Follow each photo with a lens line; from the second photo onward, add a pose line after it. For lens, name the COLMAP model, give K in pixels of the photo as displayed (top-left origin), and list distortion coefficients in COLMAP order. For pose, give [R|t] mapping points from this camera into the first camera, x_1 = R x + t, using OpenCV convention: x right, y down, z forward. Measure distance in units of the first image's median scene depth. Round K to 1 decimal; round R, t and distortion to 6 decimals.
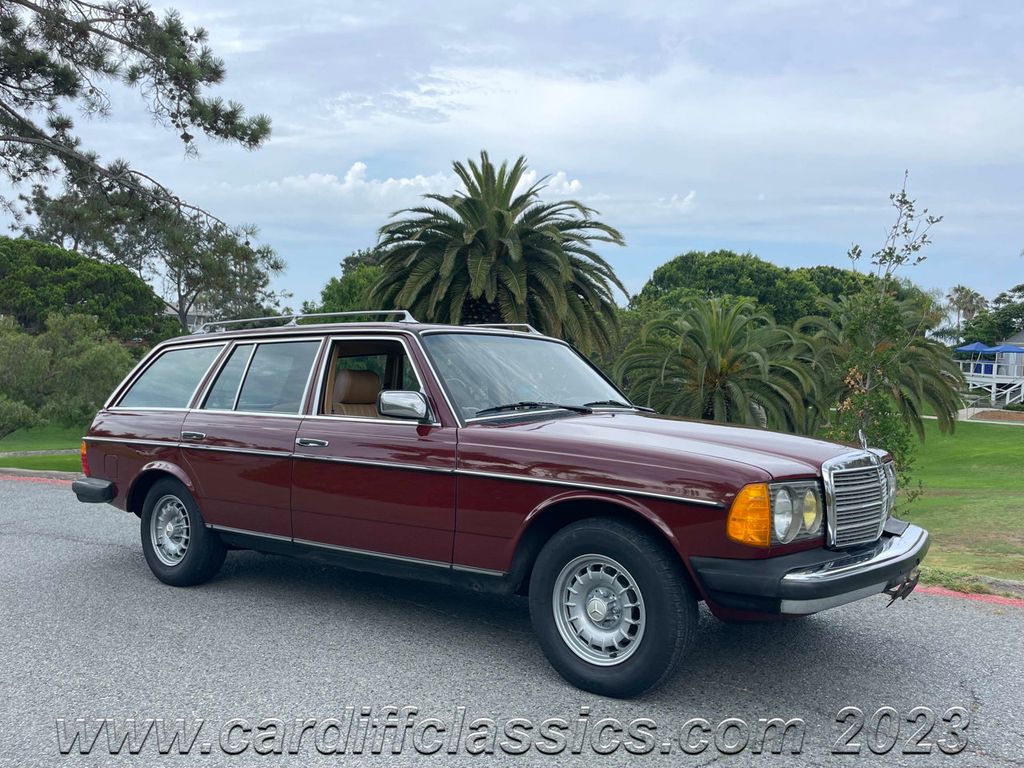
lens RADIAL K [[865.7, 0, 509.5], [0, 865.7, 376.2], [0, 0, 1]] dist [0.078485, -0.109872]
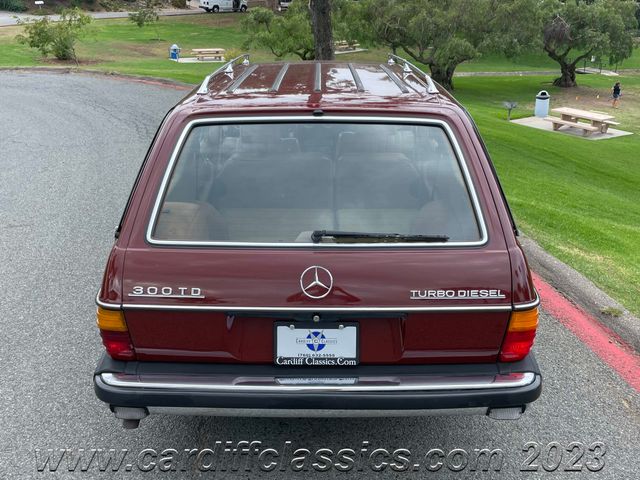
lens RADIAL K [[625.5, 0, 316.5], [0, 625.5, 243.3], [0, 0, 1]] dist [0.043231, 0.000000]
pose [[0.699512, 0.238324, -0.673710, 0.057221], [0.011641, 0.938826, 0.344195, -0.022599], [0.714526, -0.248611, 0.653946, 0.132808]]
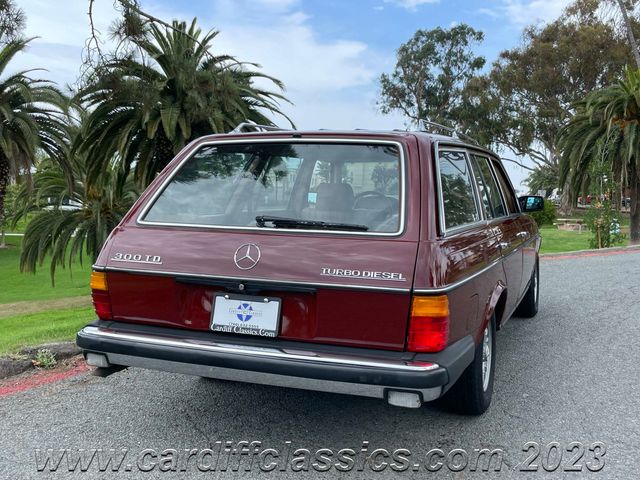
lens RADIAL K [[684.3, 0, 322.8], [0, 684.3, 228.9], [0, 0, 1]] dist [0.031581, 0.000000]
pose [[0.404401, 0.060933, -0.912550, 0.106317], [-0.005200, 0.997915, 0.064328, 0.001593], [0.914567, -0.021269, 0.403875, 0.155856]]
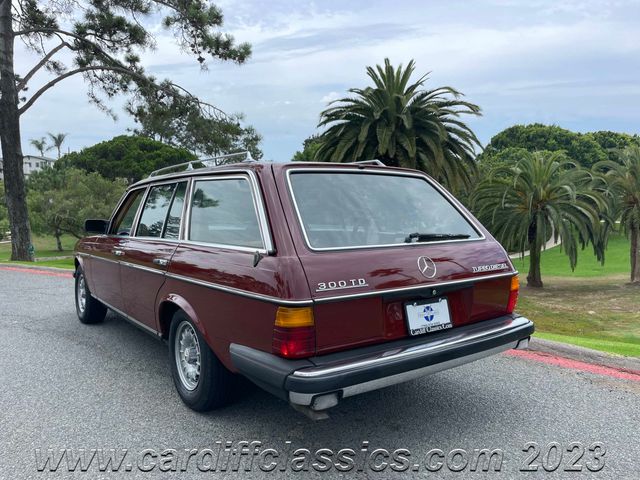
lens RADIAL K [[489.6, 0, 316.8], [0, 489.6, 245.4], [0, 0, 1]] dist [0.079129, -0.117296]
pose [[0.985814, -0.007334, -0.167683, -0.006987], [0.020526, 0.996814, 0.077074, 0.001294], [0.166583, -0.079422, 0.982824, 0.091092]]
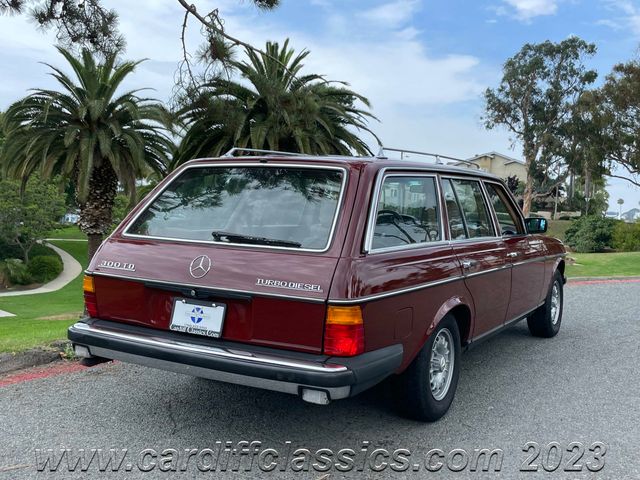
lens RADIAL K [[684.3, 0, 328.7], [0, 684.3, 230.9], [0, 0, 1]] dist [0.031581, 0.000000]
pose [[0.267931, 0.051939, -0.962037, 0.129741], [-0.021664, 0.998618, 0.047880, -0.000055], [0.963194, 0.008013, 0.268686, 0.178502]]
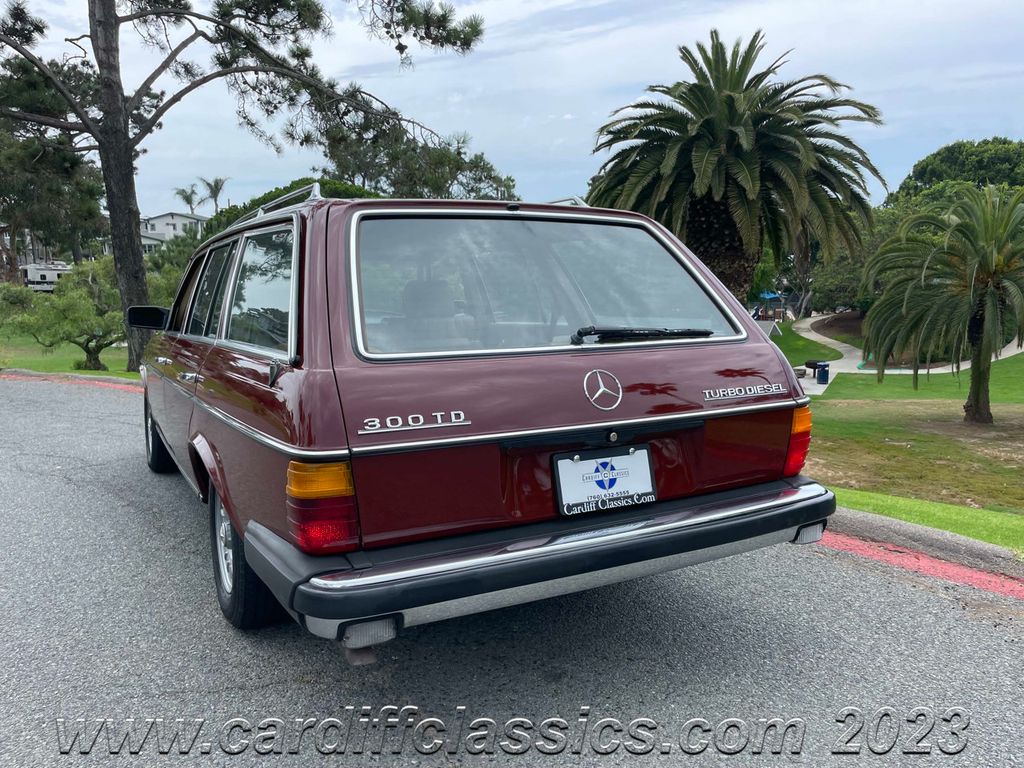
lens RADIAL K [[783.4, 0, 507.9], [0, 783.4, 390.6], [0, 0, 1]] dist [0.079129, -0.117296]
pose [[0.955242, 0.009992, -0.295655, 0.013239], [0.028362, 0.991732, 0.125153, 0.002814], [0.294461, -0.127937, 0.947061, 0.107618]]
